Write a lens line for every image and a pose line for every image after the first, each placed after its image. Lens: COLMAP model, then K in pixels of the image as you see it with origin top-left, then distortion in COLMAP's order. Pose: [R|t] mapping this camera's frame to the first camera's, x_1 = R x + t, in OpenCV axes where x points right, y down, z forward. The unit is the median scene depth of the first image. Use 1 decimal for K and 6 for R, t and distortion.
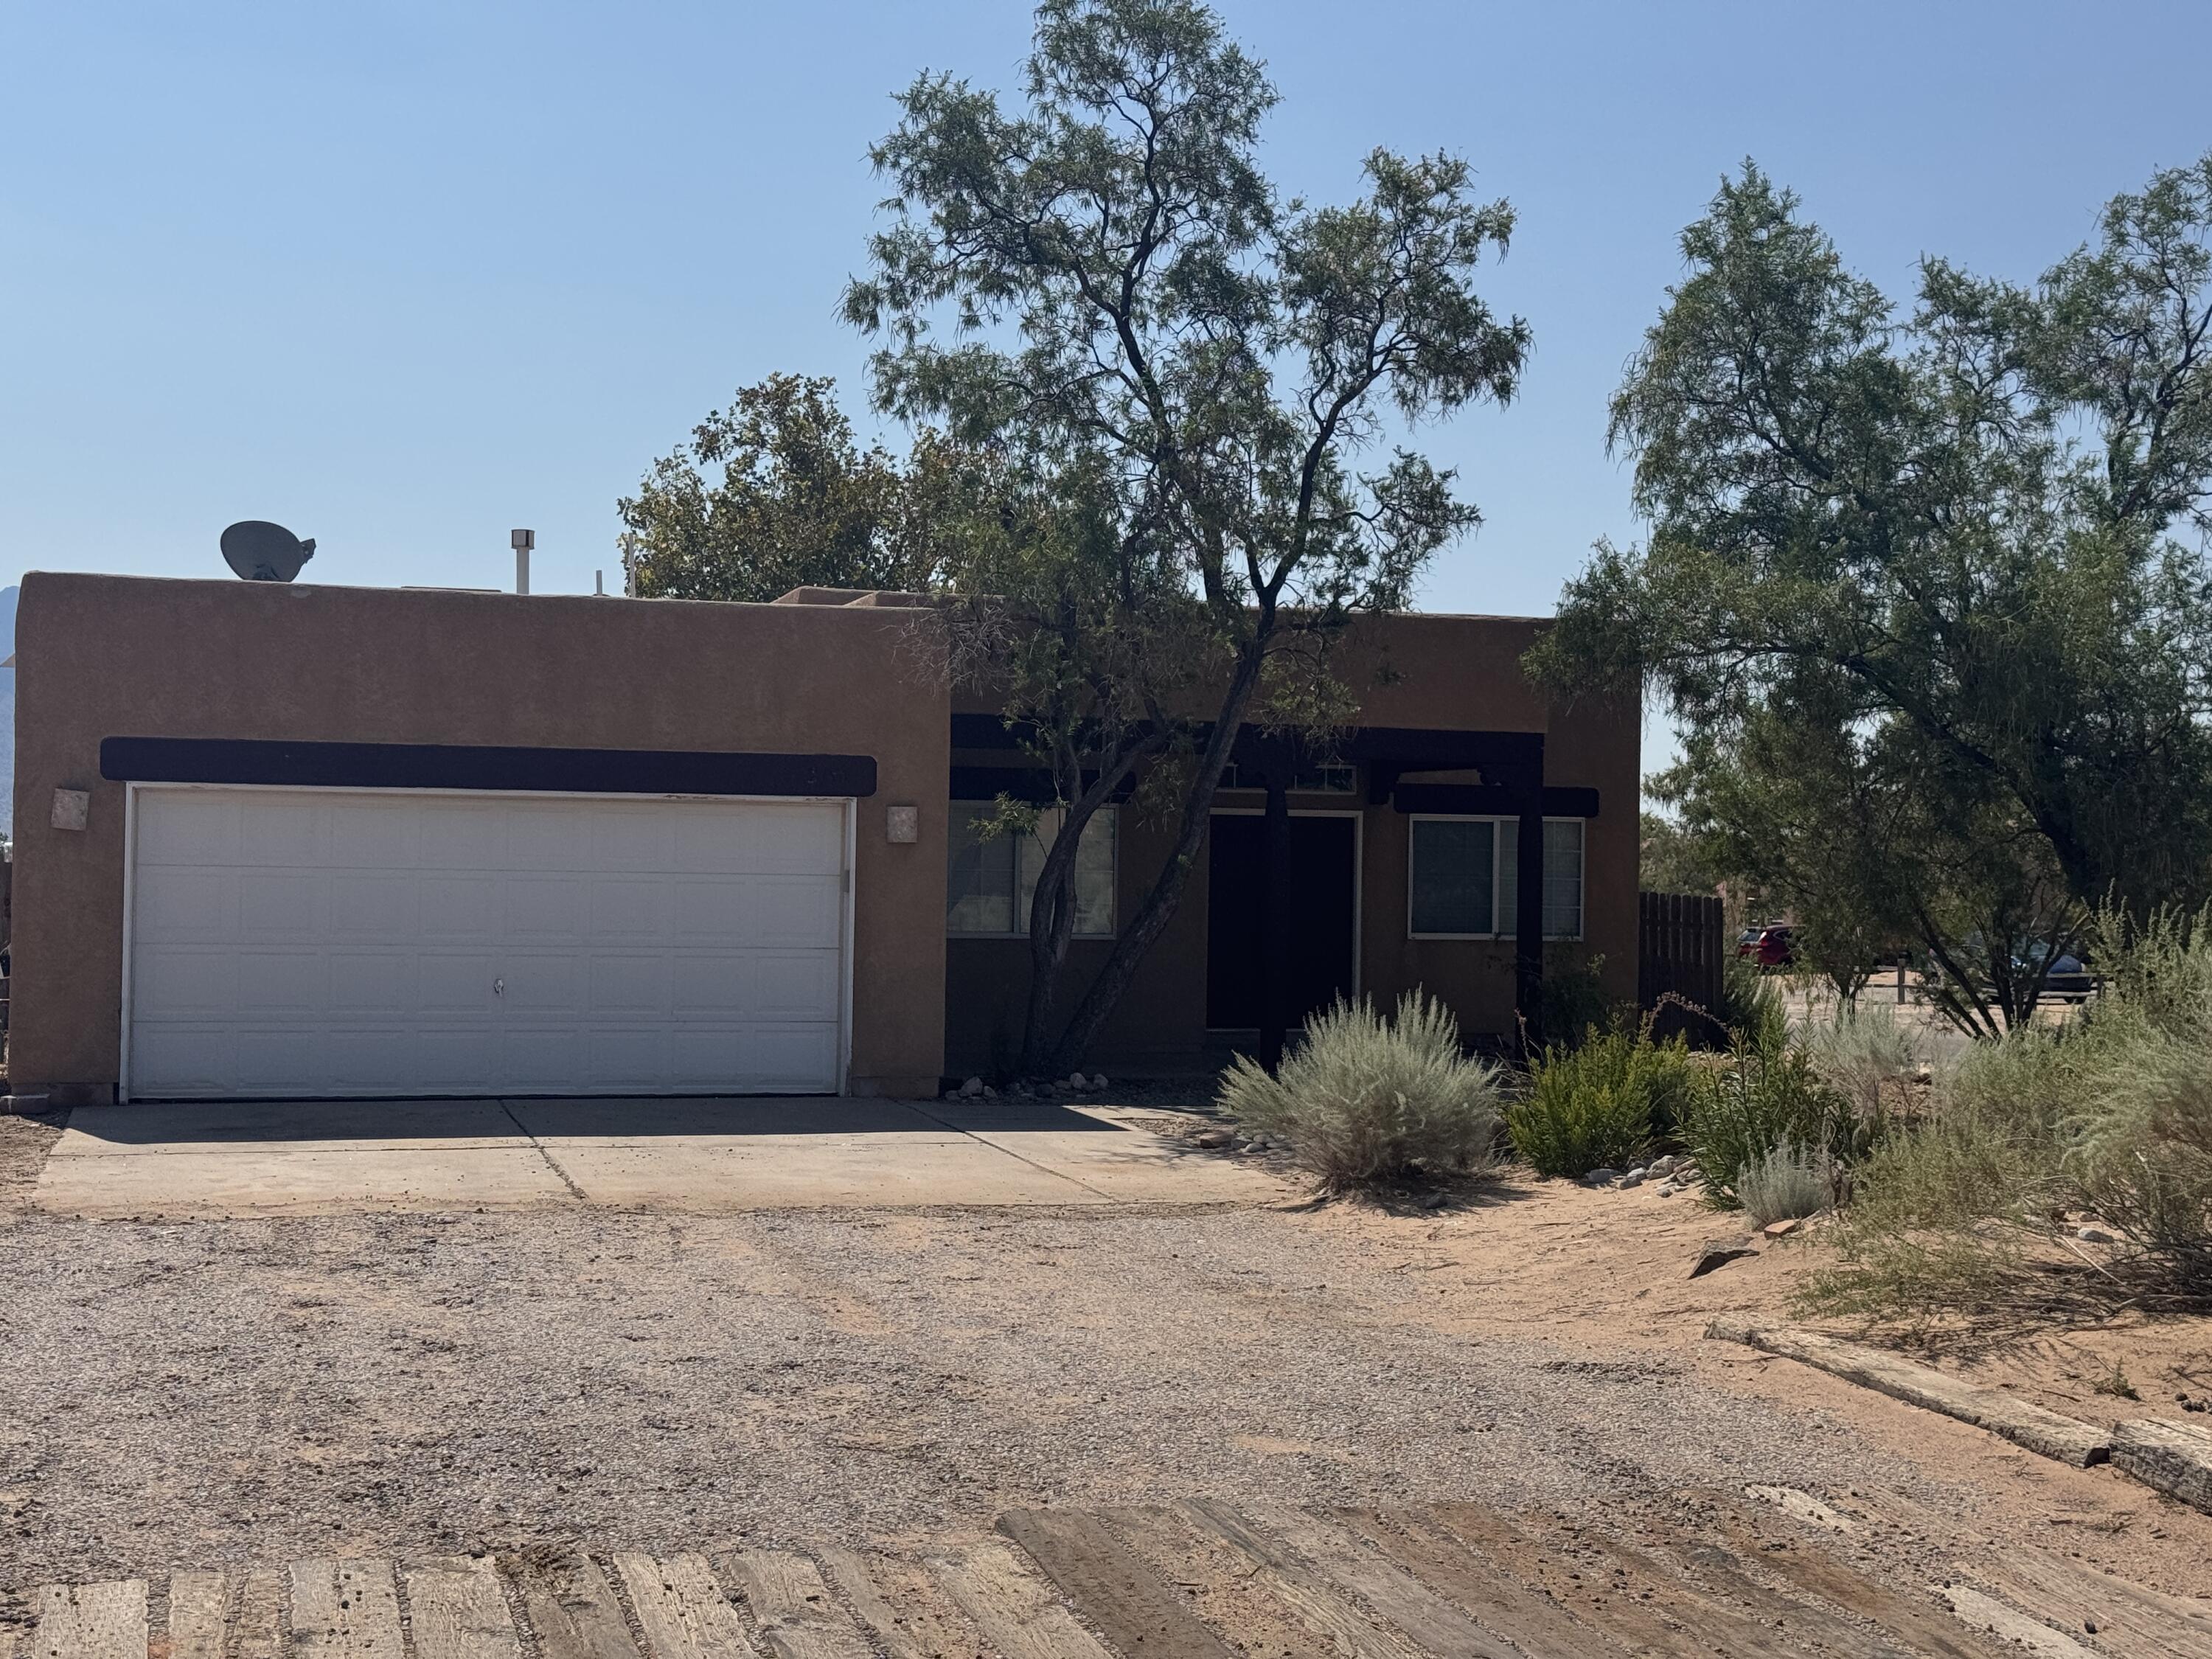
lens RADIAL K [[3105.3, 0, 1106.0], [0, 3105.3, 829.5], [0, 0, 1]] dist [0.170562, 0.132458]
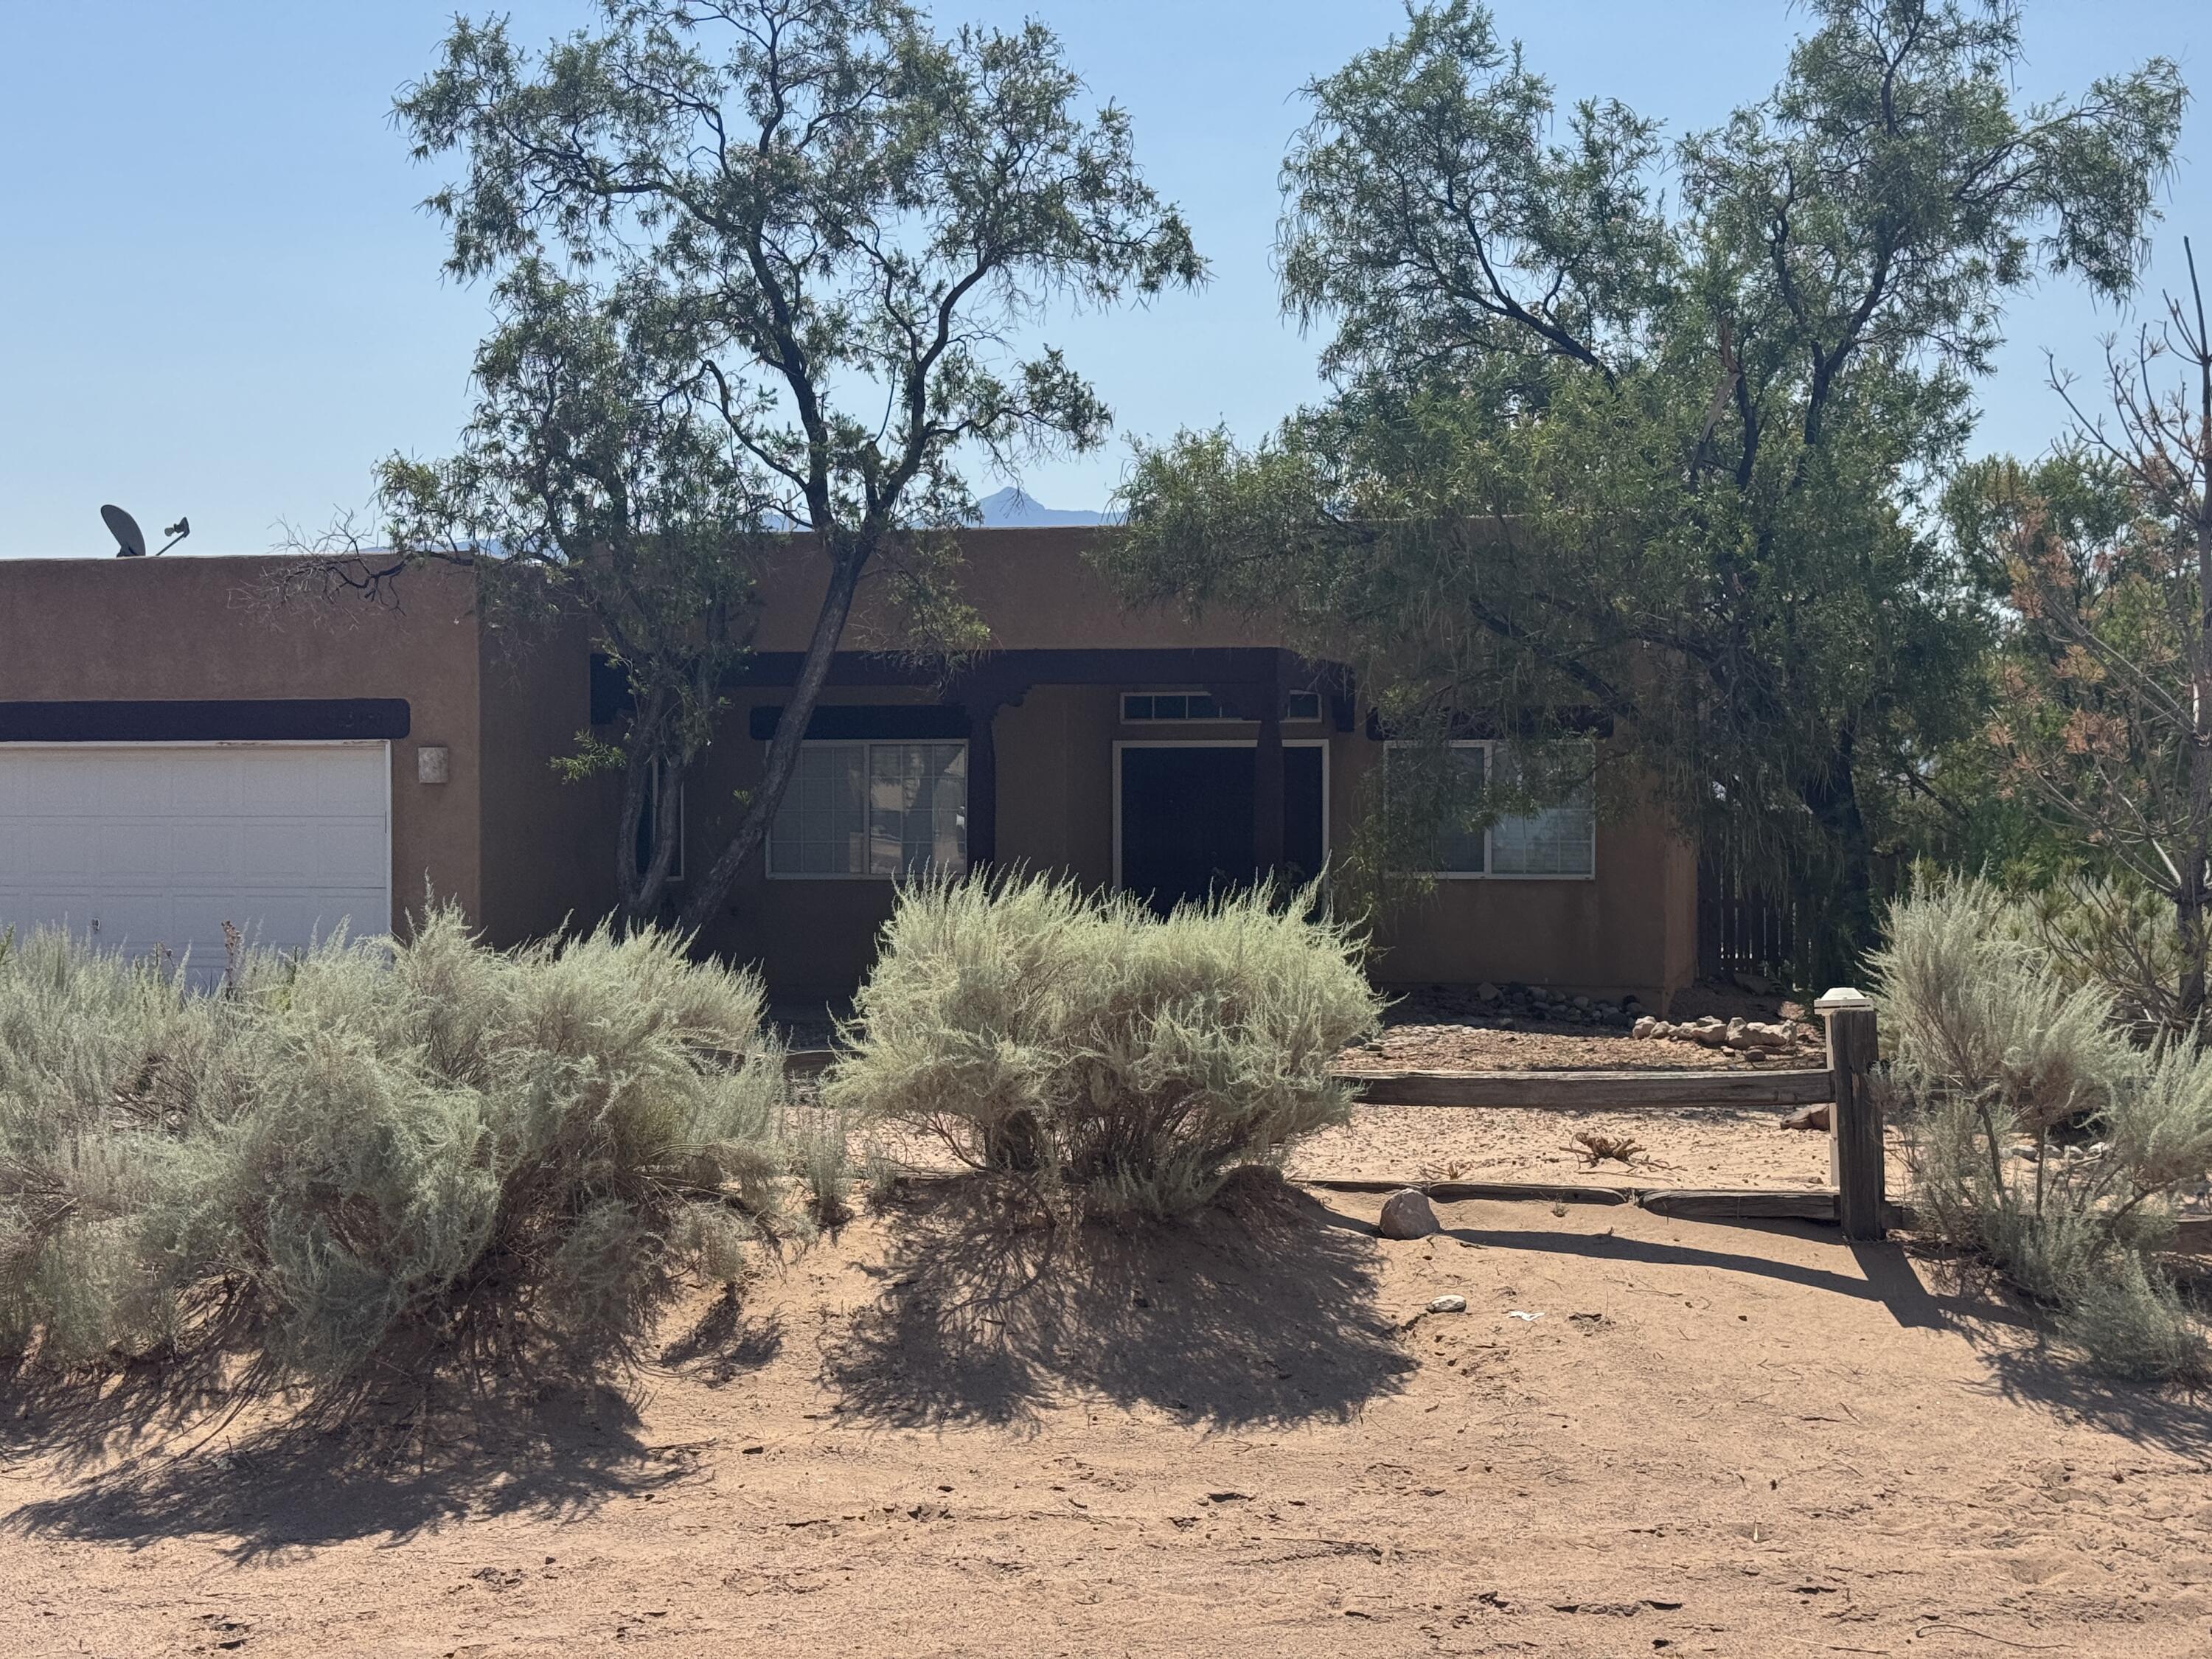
lens RADIAL K [[3105.3, 0, 1106.0], [0, 3105.3, 829.5], [0, 0, 1]] dist [0.170562, 0.132458]
pose [[0.864596, -0.015806, -0.502219, 0.632545], [0.021765, 0.999745, 0.006005, 0.017936], [0.501996, -0.016122, 0.864720, 0.225865]]
